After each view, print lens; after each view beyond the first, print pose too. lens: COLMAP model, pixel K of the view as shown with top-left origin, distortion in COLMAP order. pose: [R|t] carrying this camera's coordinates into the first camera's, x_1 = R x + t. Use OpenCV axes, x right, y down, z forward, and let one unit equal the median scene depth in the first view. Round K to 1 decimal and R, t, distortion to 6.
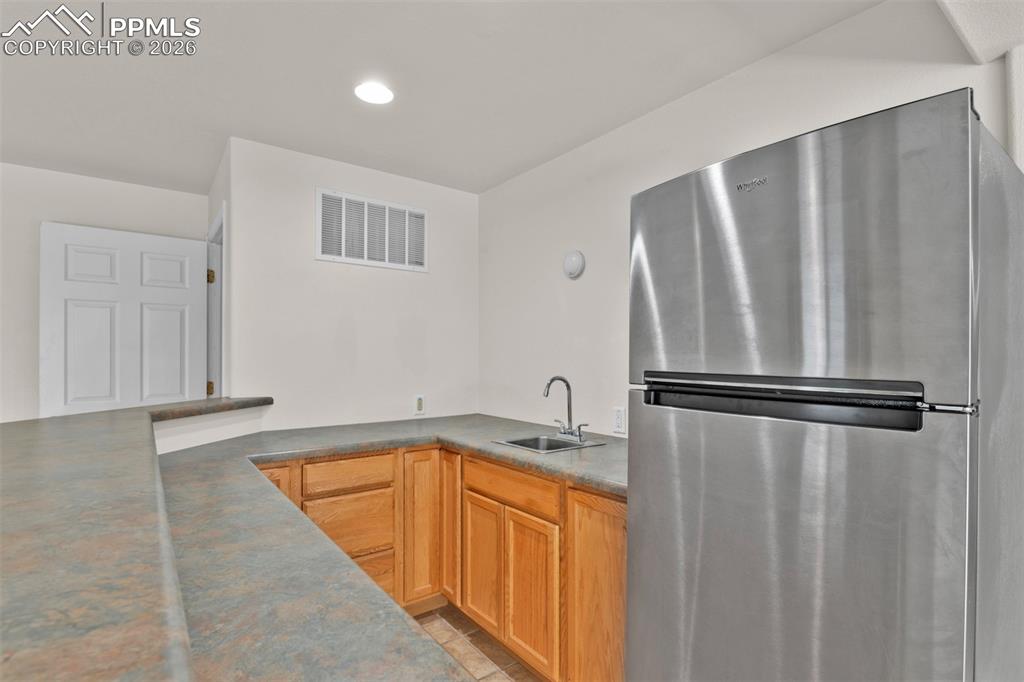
lens RADIAL K [[485.6, 0, 508.9], [0, 485.6, 349.3], [0, 0, 1]] dist [-0.006207, -0.004947]
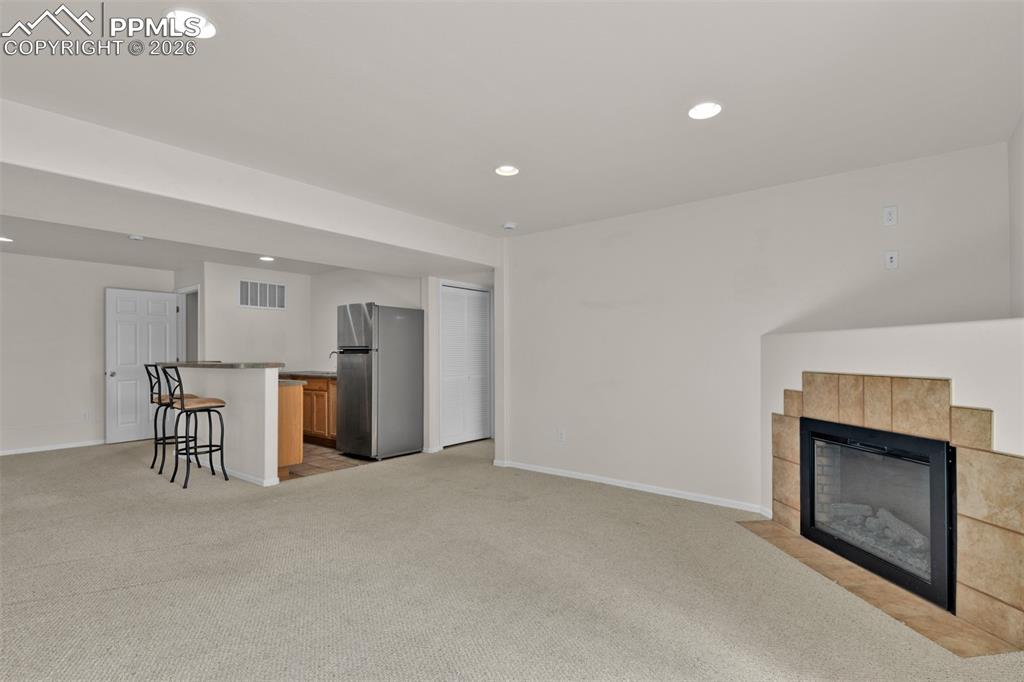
lens RADIAL K [[485.6, 0, 508.9], [0, 485.6, 355.3], [0, 0, 1]] dist [-0.006207, -0.004947]
pose [[0.966349, -0.007956, 0.257110, 0.297402], [0.003187, 0.999815, 0.018959, 0.022142], [-0.257214, -0.017502, 0.966196, -1.713642]]
